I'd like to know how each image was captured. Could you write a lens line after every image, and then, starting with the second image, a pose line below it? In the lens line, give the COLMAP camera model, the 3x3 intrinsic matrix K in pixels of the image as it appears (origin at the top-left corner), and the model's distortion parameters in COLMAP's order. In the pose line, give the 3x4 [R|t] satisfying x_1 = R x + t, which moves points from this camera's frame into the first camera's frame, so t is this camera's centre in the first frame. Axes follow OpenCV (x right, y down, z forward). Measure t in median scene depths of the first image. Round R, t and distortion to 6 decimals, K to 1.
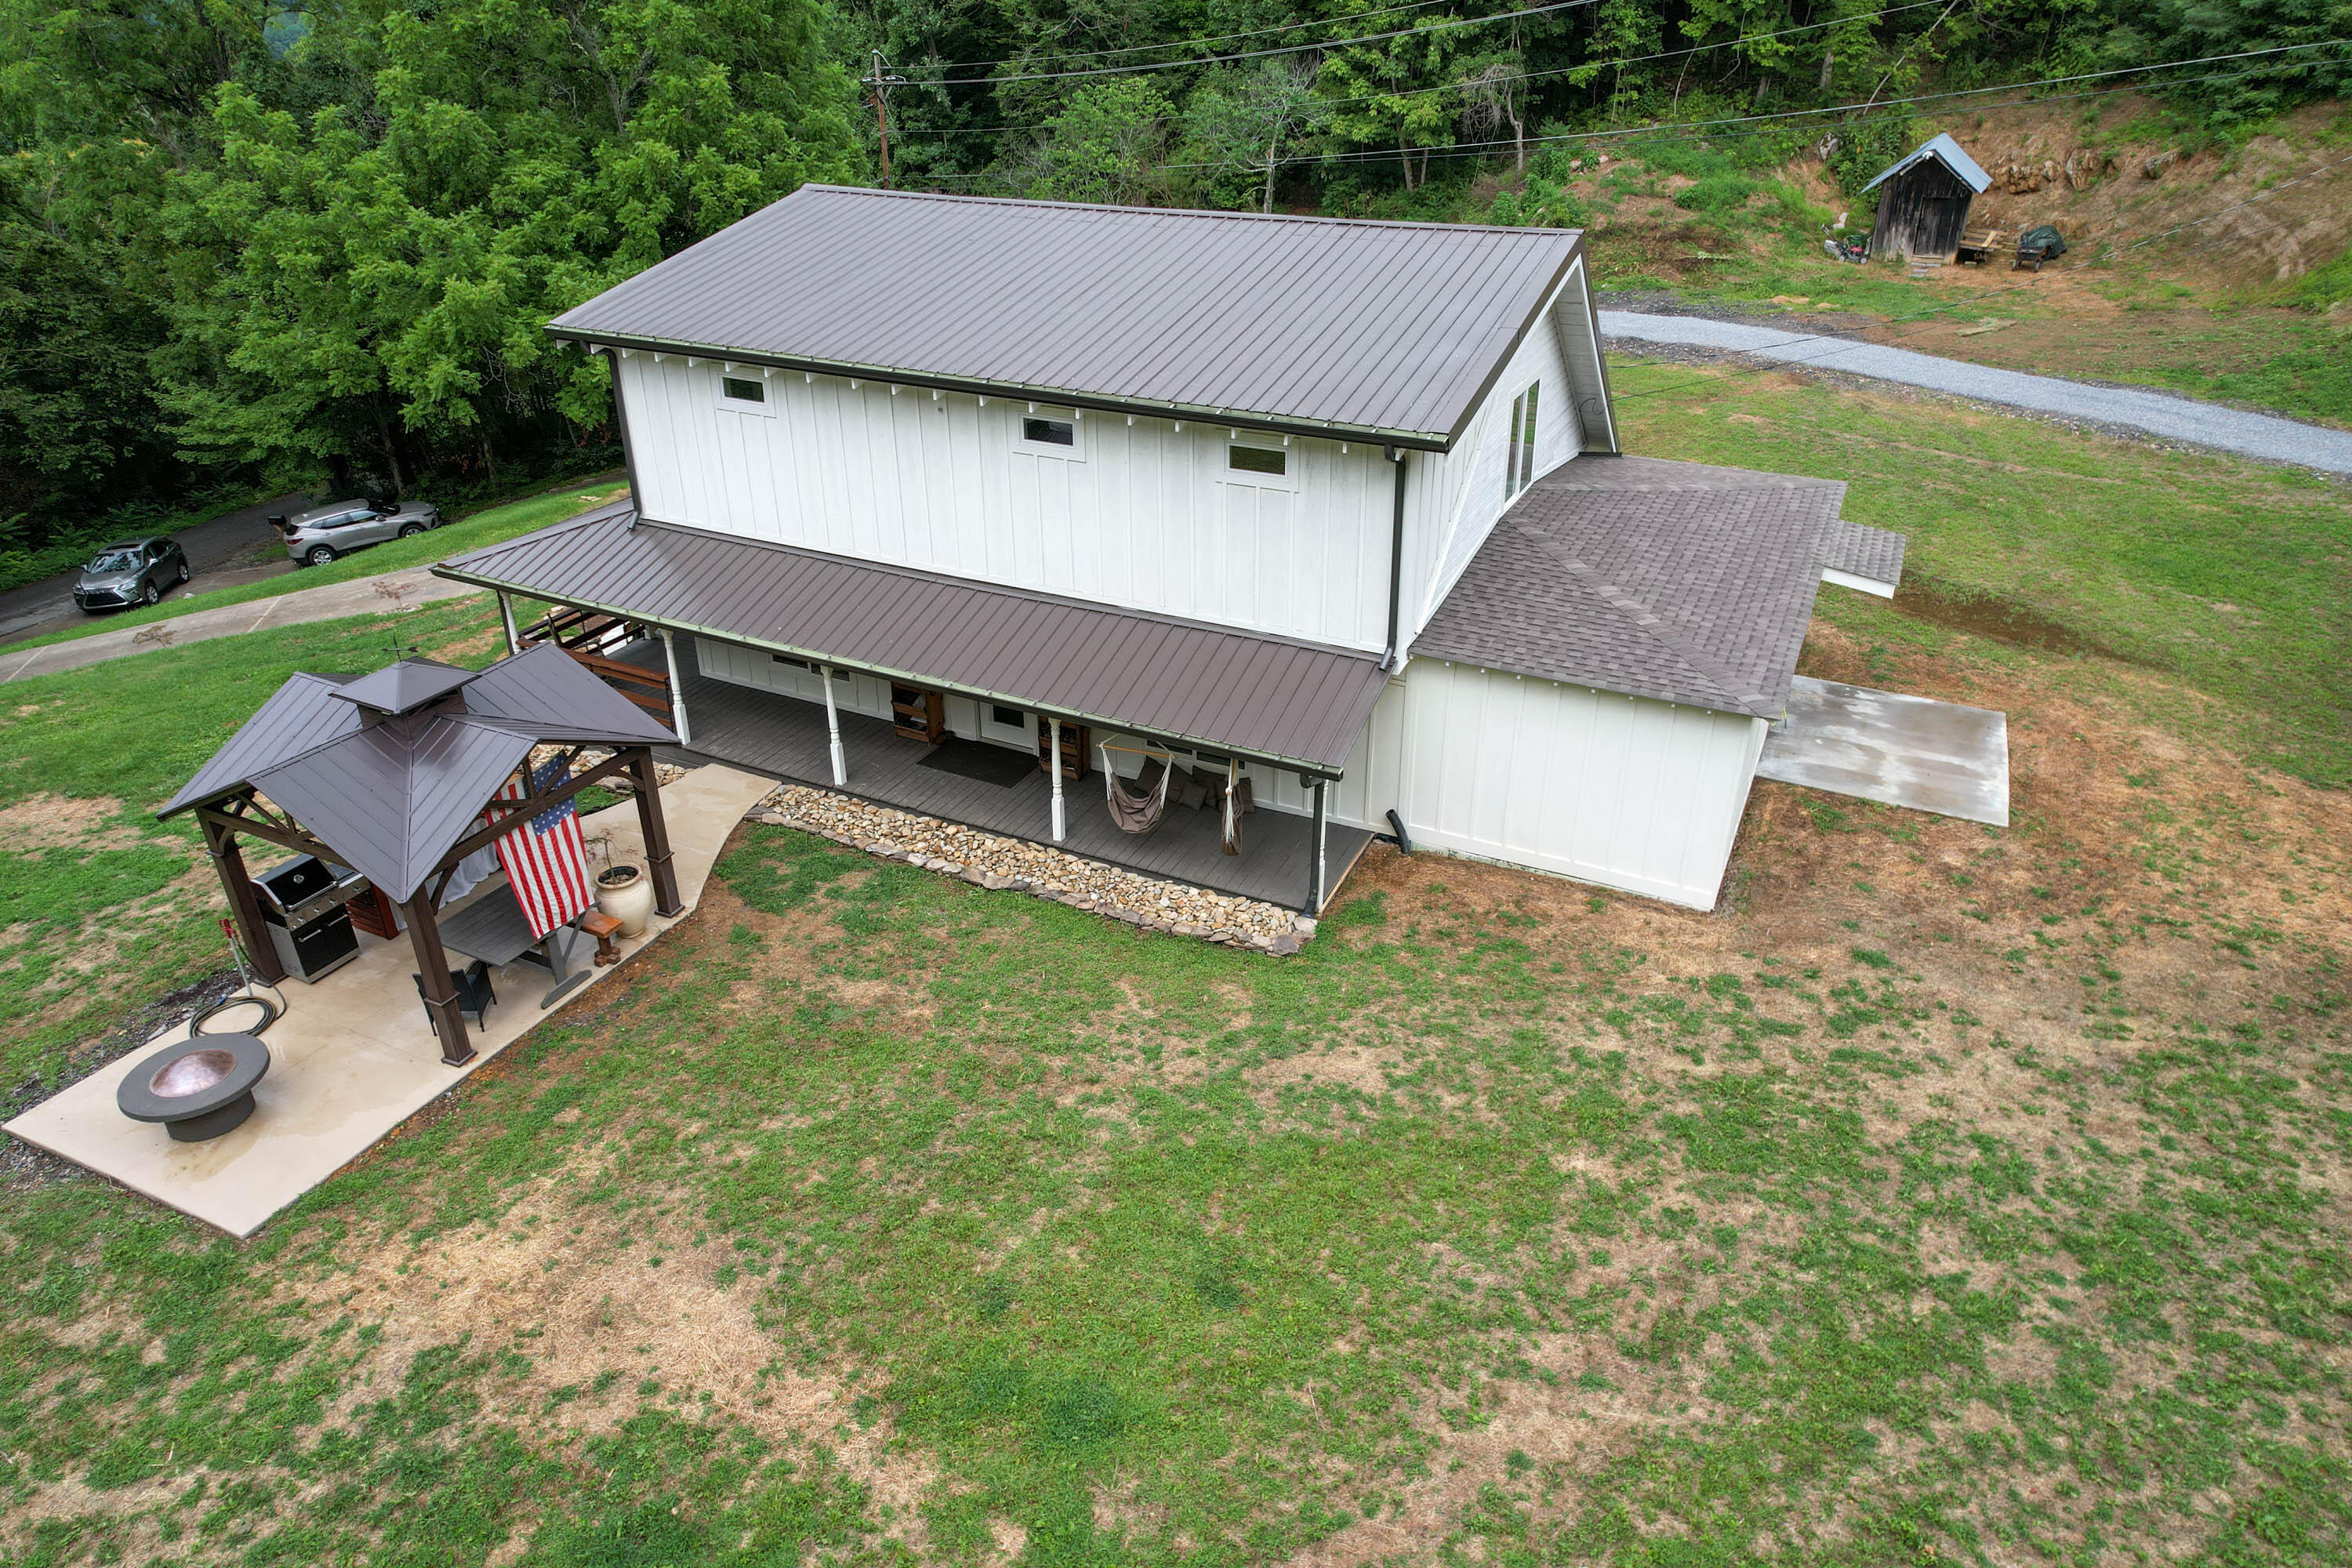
lens RADIAL K [[1497.9, 0, 1178.7], [0, 1497.9, 777.4], [0, 0, 1]] dist [-0.066646, 0.072004]
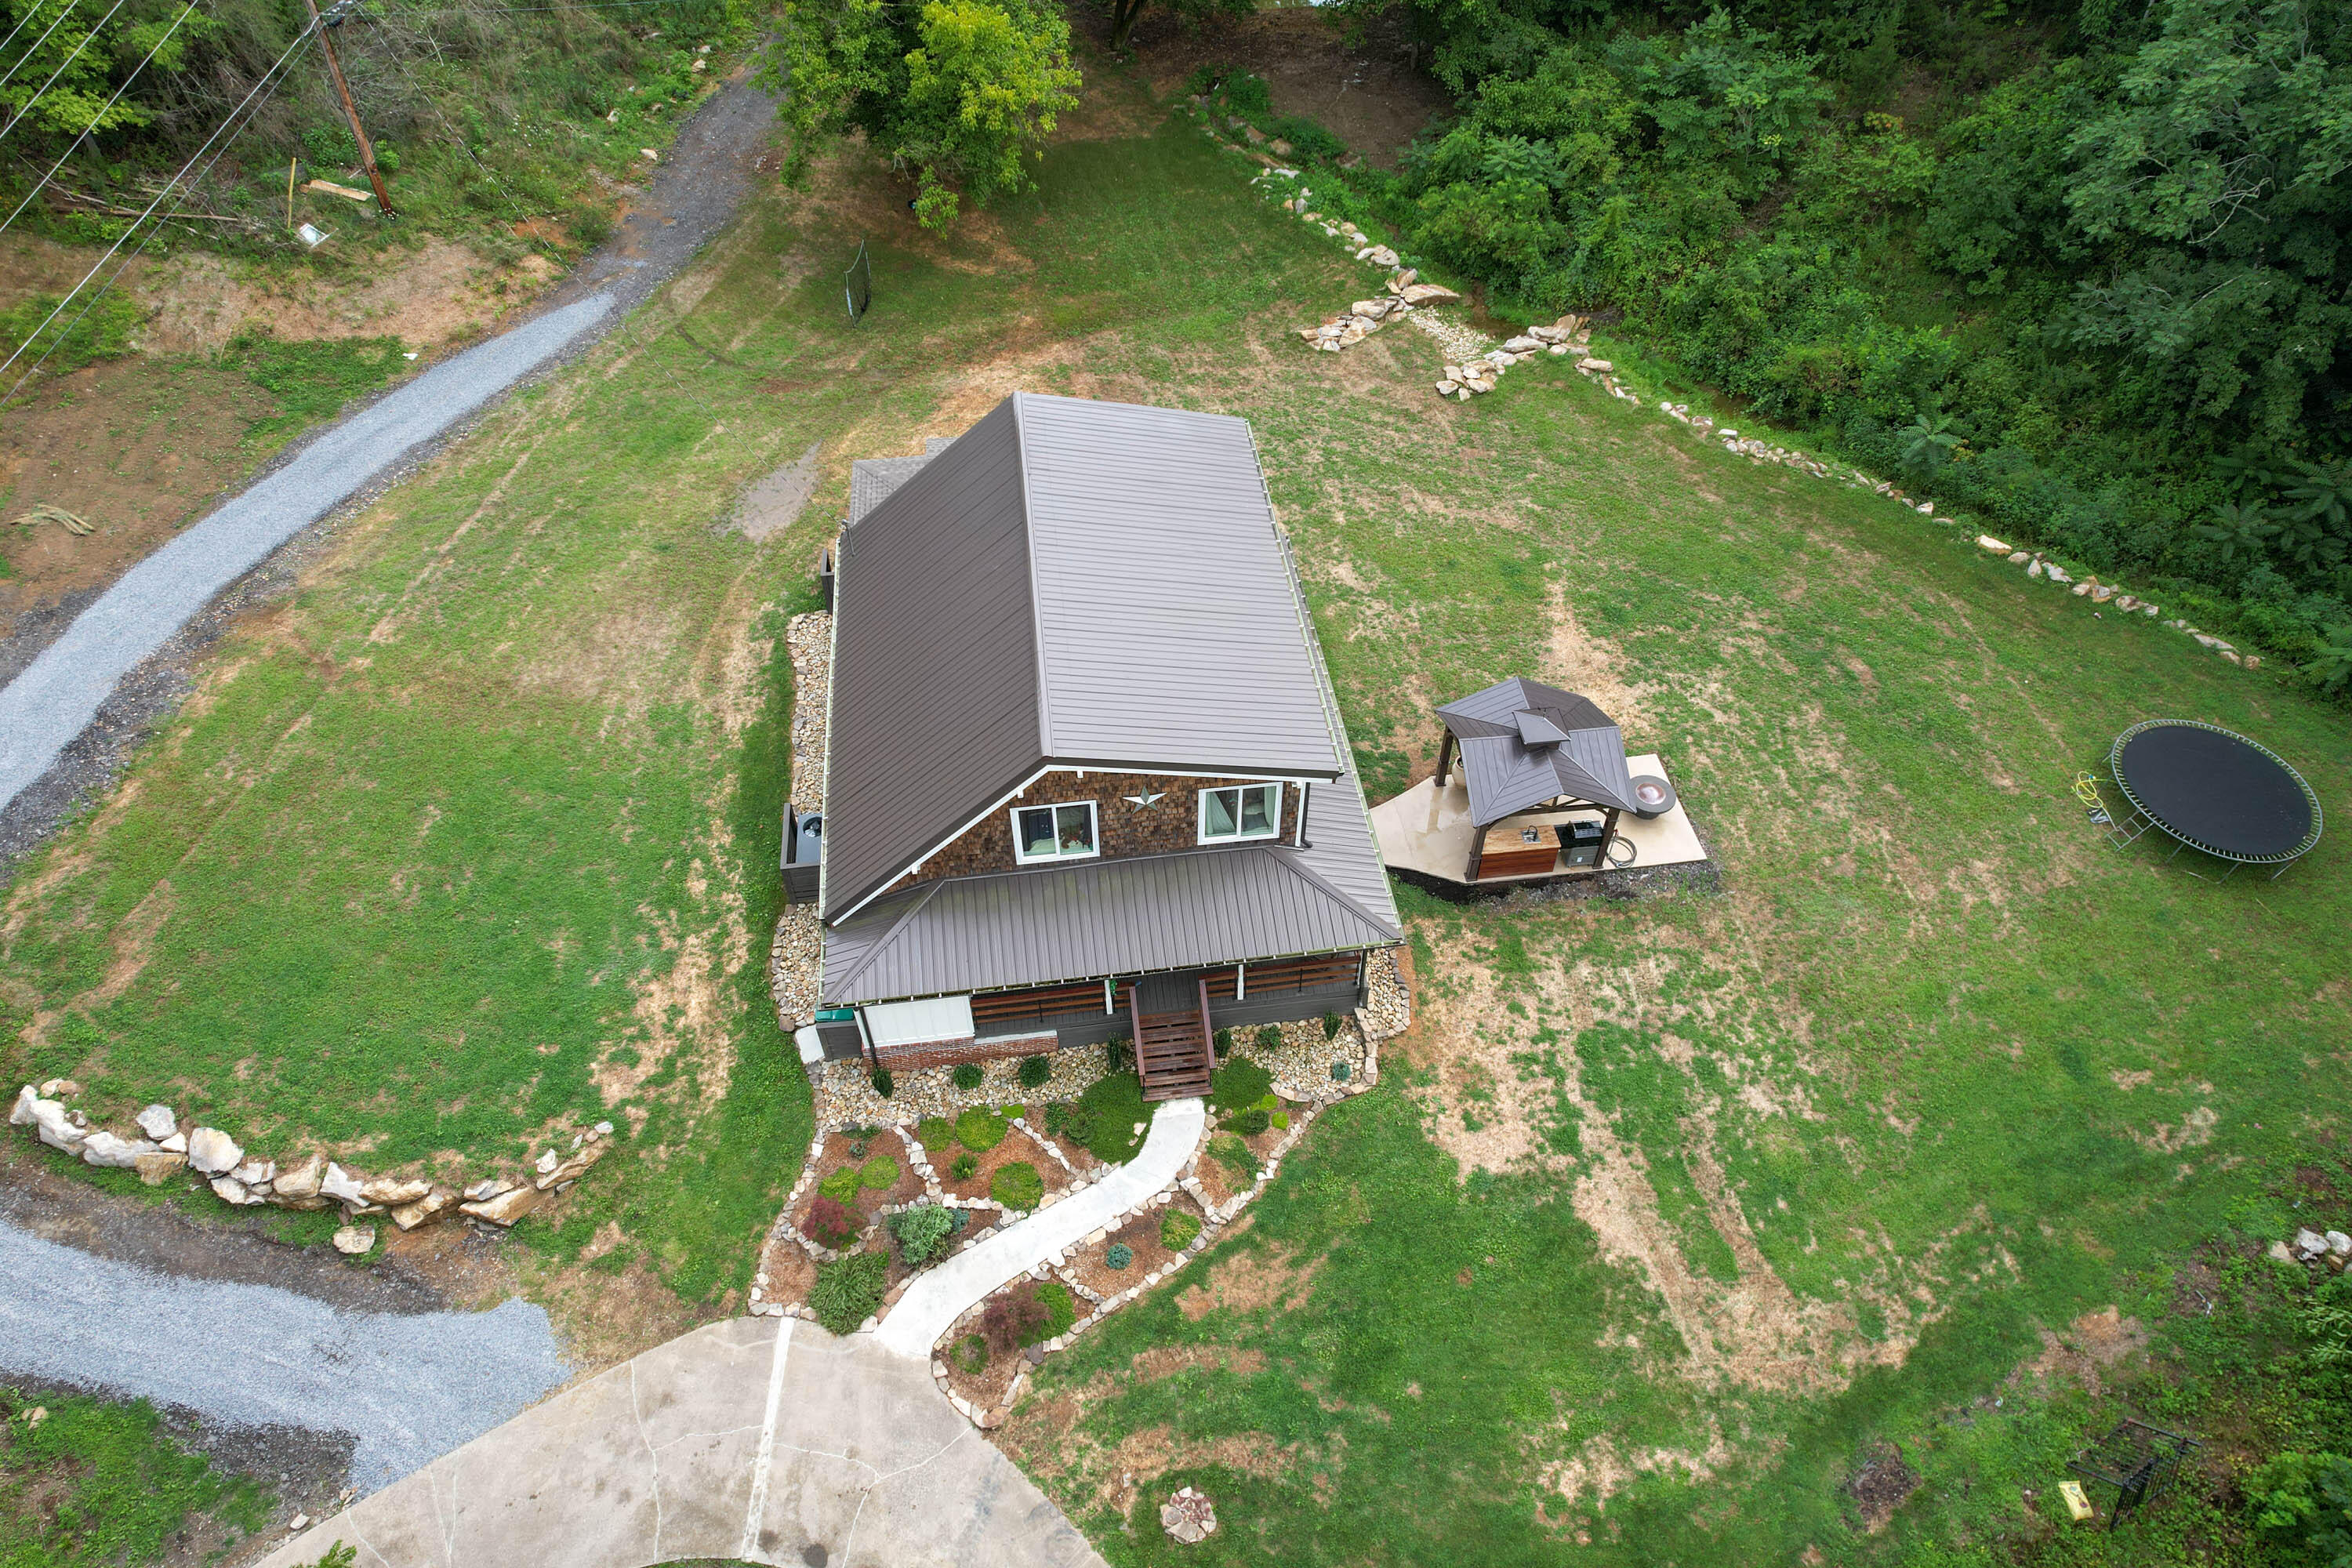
lens RADIAL K [[1497.9, 0, 1178.7], [0, 1497.9, 775.2], [0, 0, 1]] dist [-0.066646, 0.072004]
pose [[-0.549904, -0.606249, 0.574515, -1.341817], [0.395141, 0.417174, 0.818431, -1.777776], [-0.735846, 0.677073, 0.010148, 1.247432]]
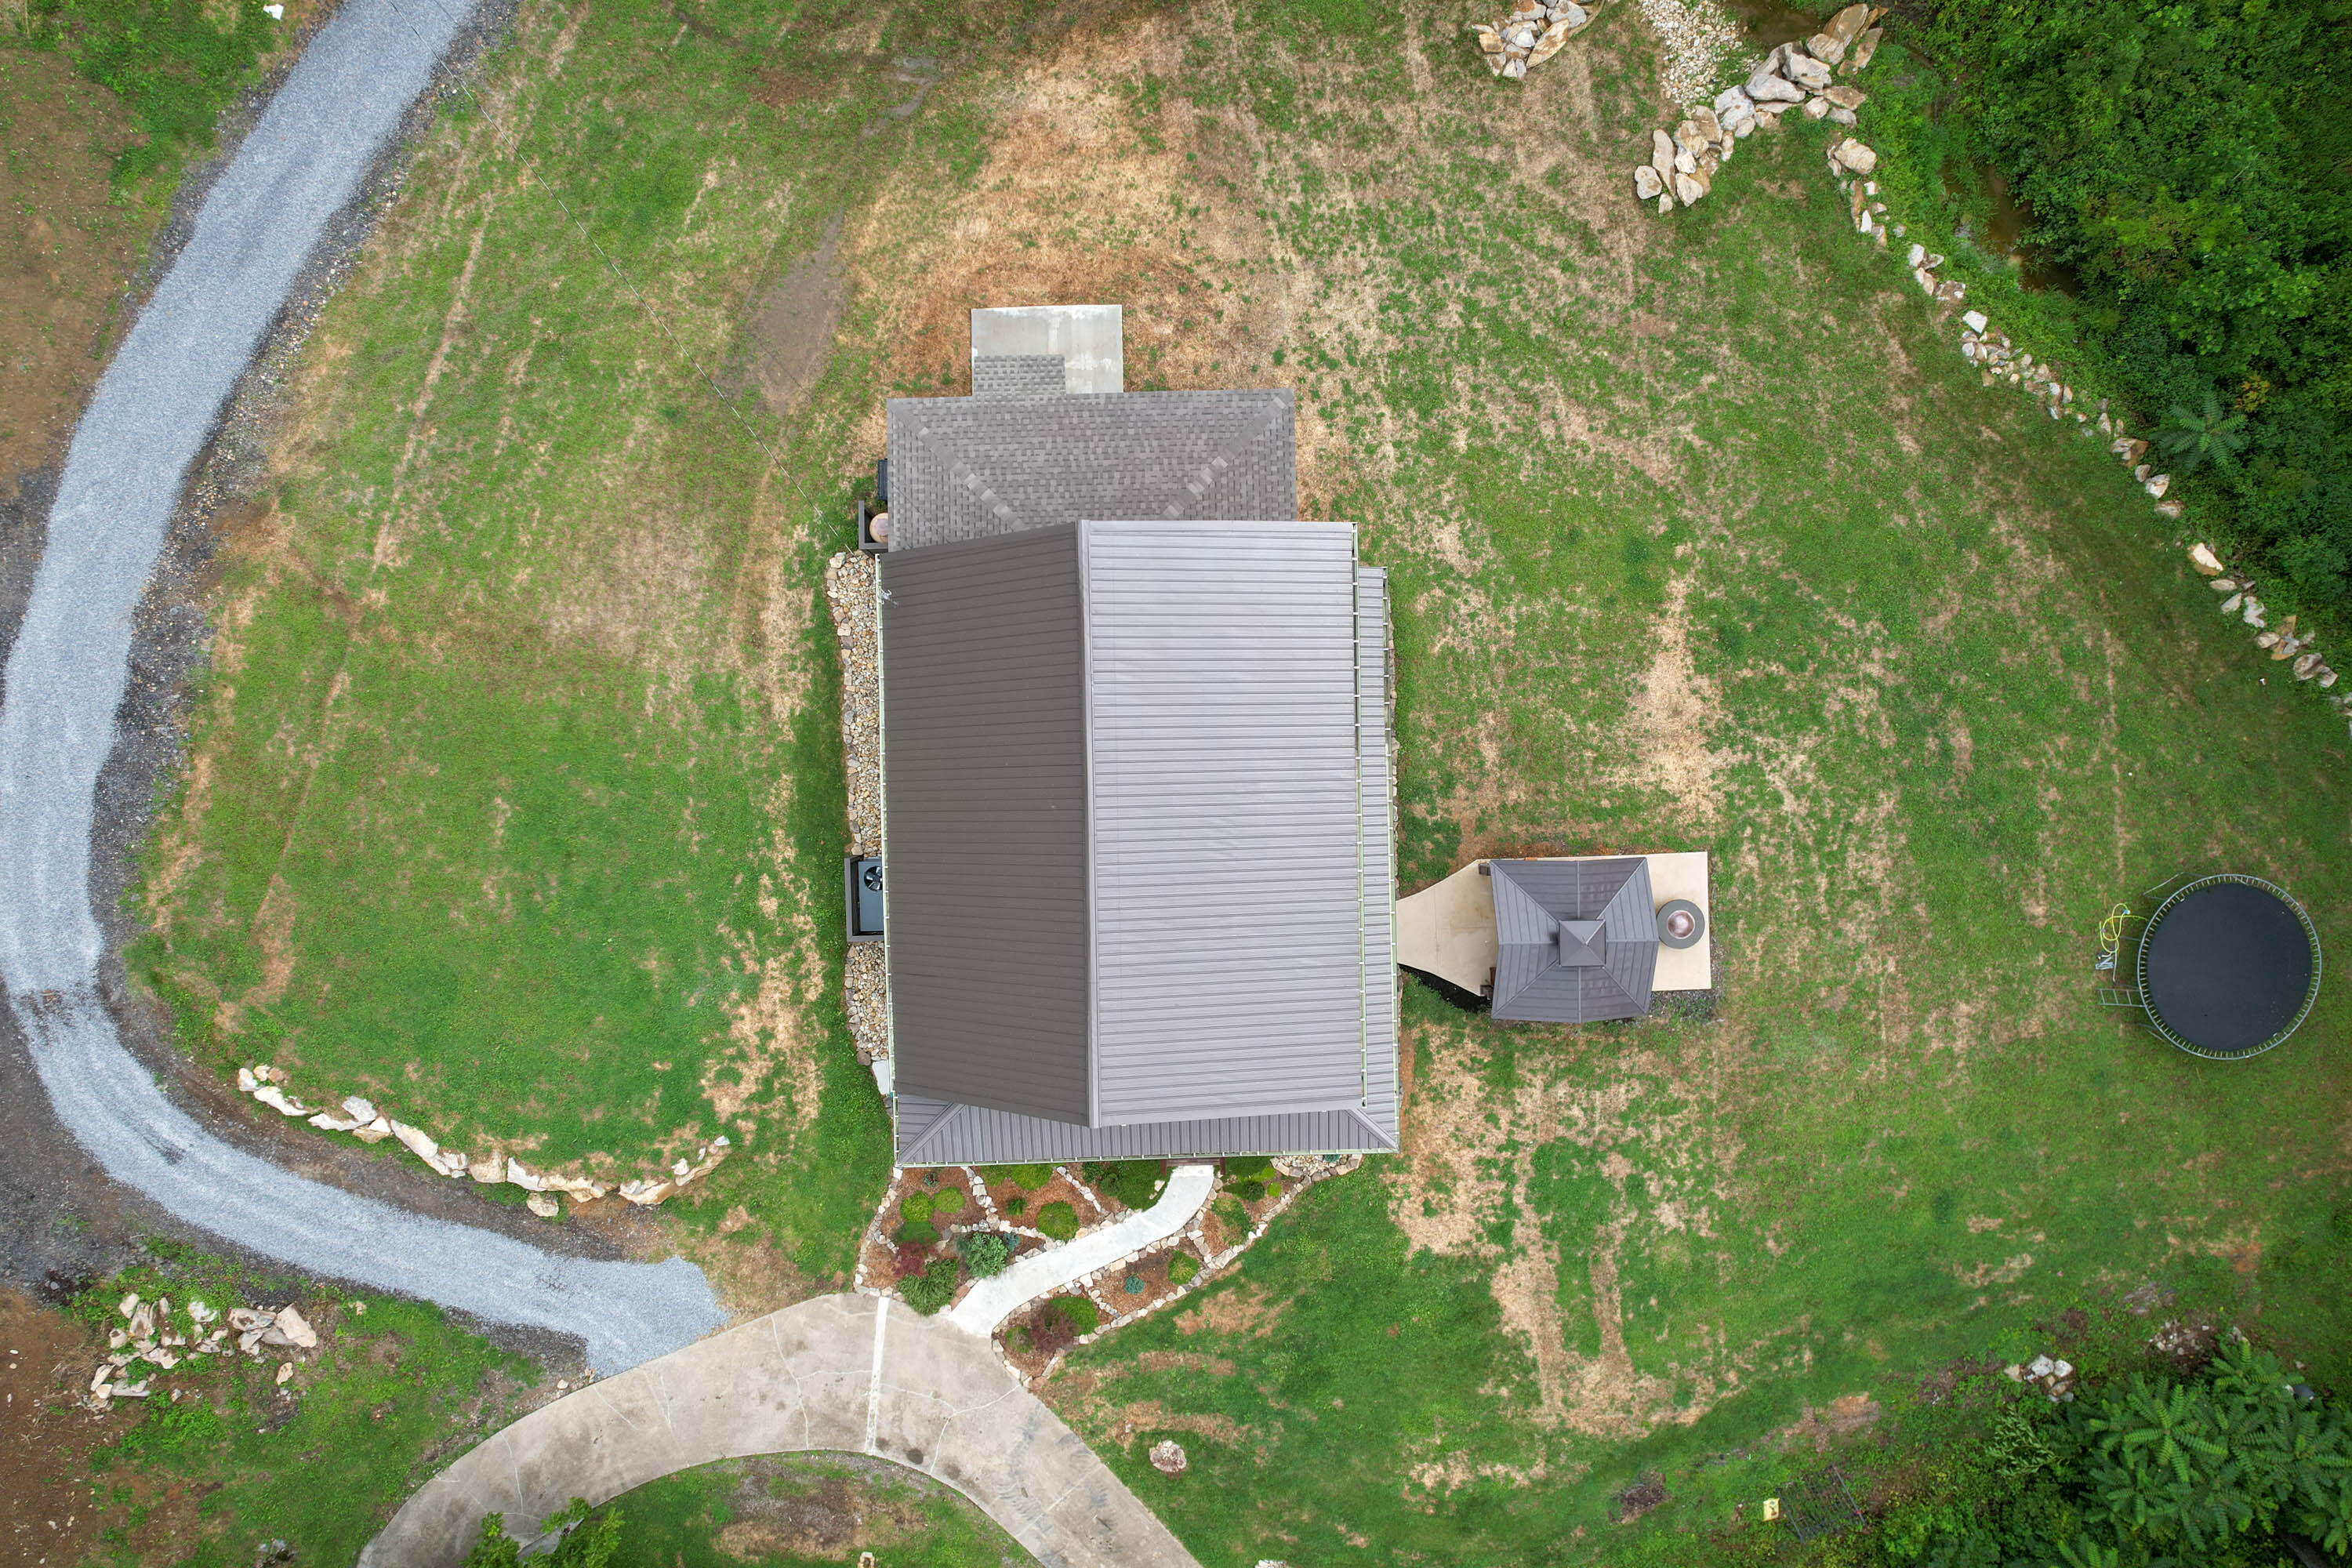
lens RADIAL K [[1497.9, 0, 1178.5], [0, 1497.9, 780.6], [0, 0, 1]] dist [-0.066646, 0.072004]
pose [[-0.461219, -0.887248, -0.008218, -0.012798], [0.412135, -0.222424, 0.883557, -1.946862], [-0.785762, 0.404126, 0.468252, 0.298594]]
